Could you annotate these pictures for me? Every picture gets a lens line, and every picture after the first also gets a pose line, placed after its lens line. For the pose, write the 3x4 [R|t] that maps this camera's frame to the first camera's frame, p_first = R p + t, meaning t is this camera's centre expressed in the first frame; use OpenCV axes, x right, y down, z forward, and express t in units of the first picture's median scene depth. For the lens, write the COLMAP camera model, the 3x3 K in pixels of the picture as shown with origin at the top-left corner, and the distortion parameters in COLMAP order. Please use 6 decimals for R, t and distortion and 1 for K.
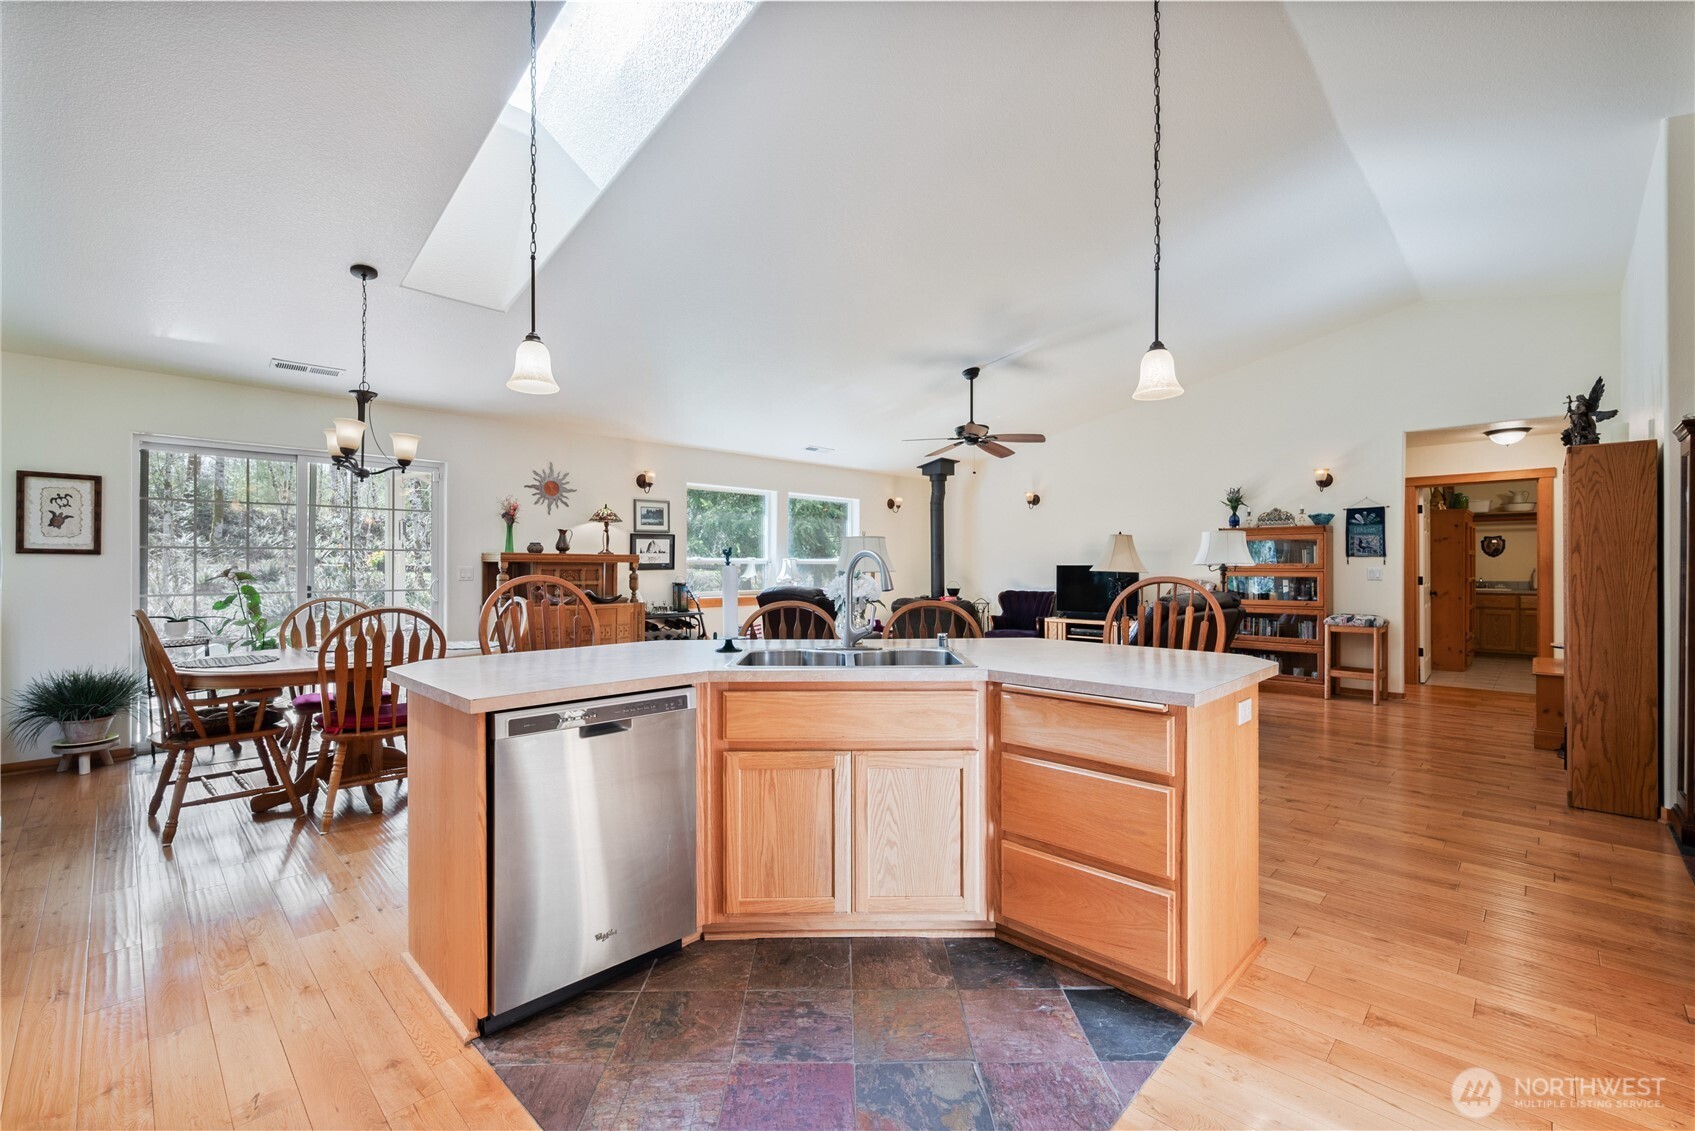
lens RADIAL K [[716.4, 0, 845.4], [0, 716.4, 558.4], [0, 0, 1]] dist [-0.010427, -0.000335]
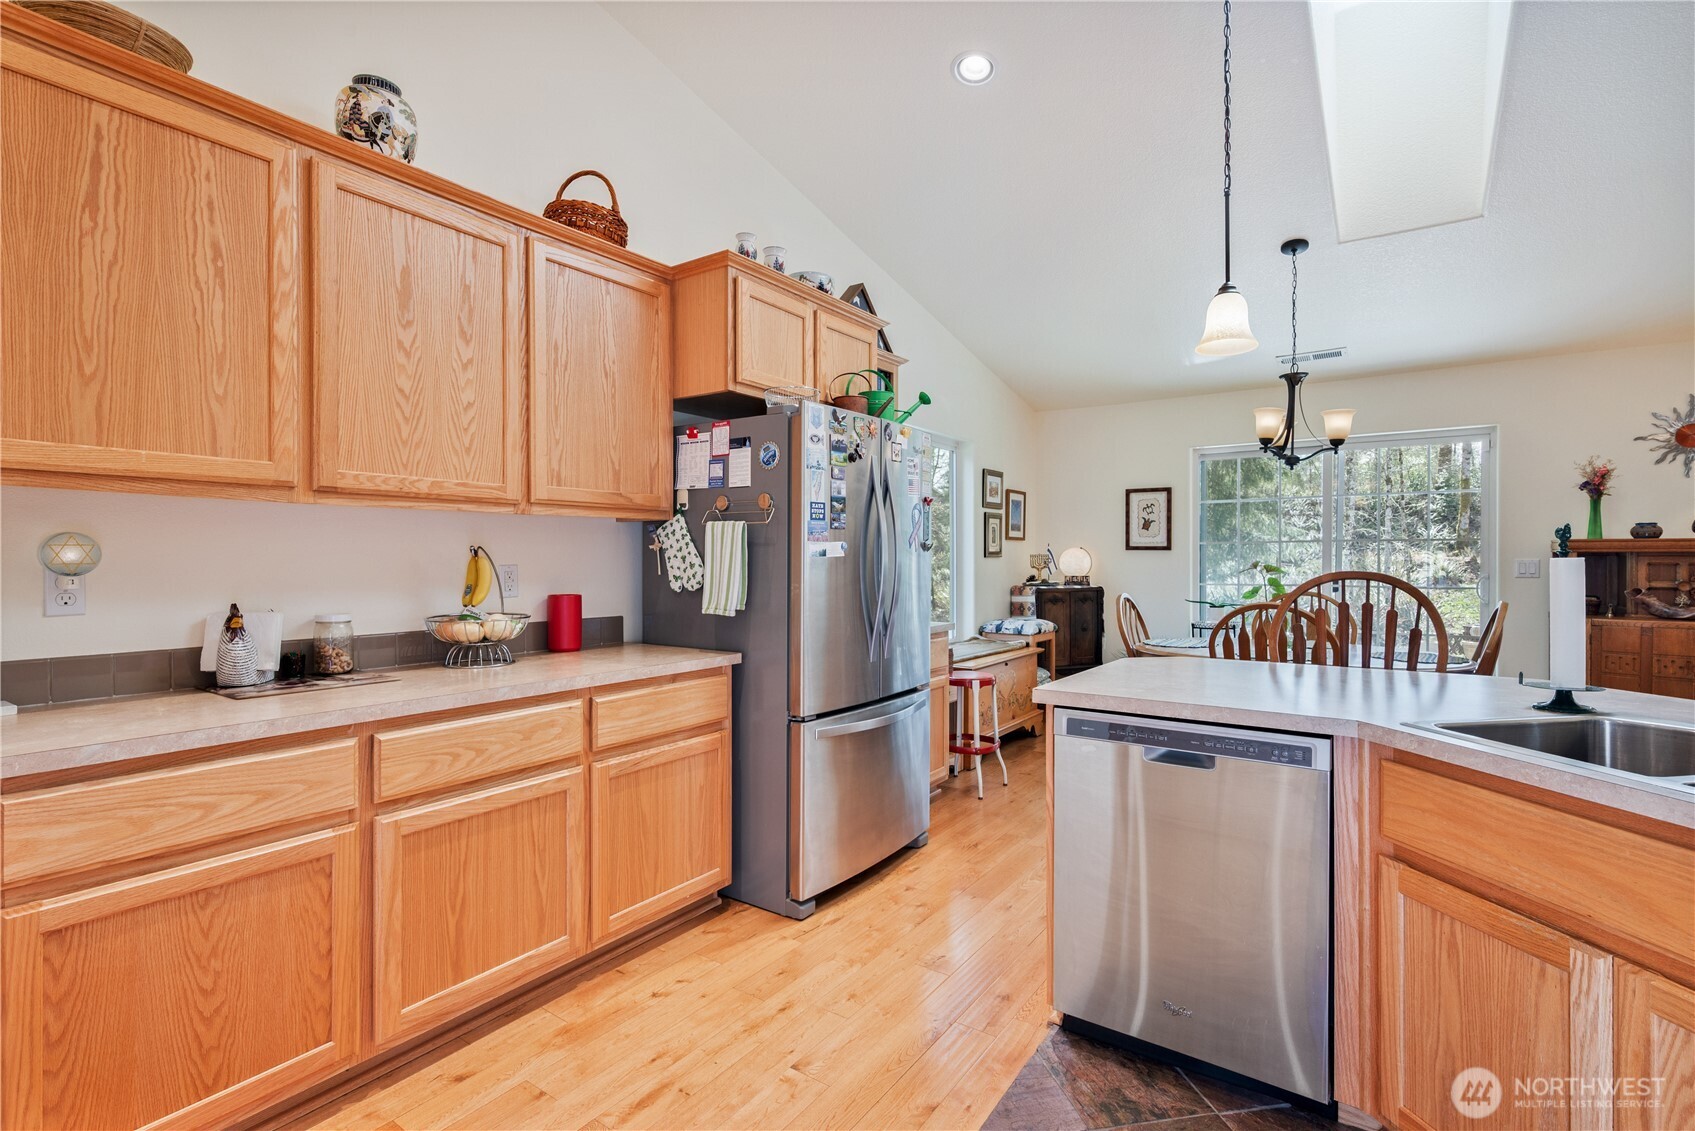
lens RADIAL K [[770.5, 0, 837.7], [0, 770.5, 560.1], [0, 0, 1]] dist [0.000774, 0.001174]
pose [[0.161116, -0.000017, -0.986936, 0.235294], [0.012723, 0.999917, 0.002059, 0.002439], [0.986854, -0.012889, 0.161103, 0.237464]]
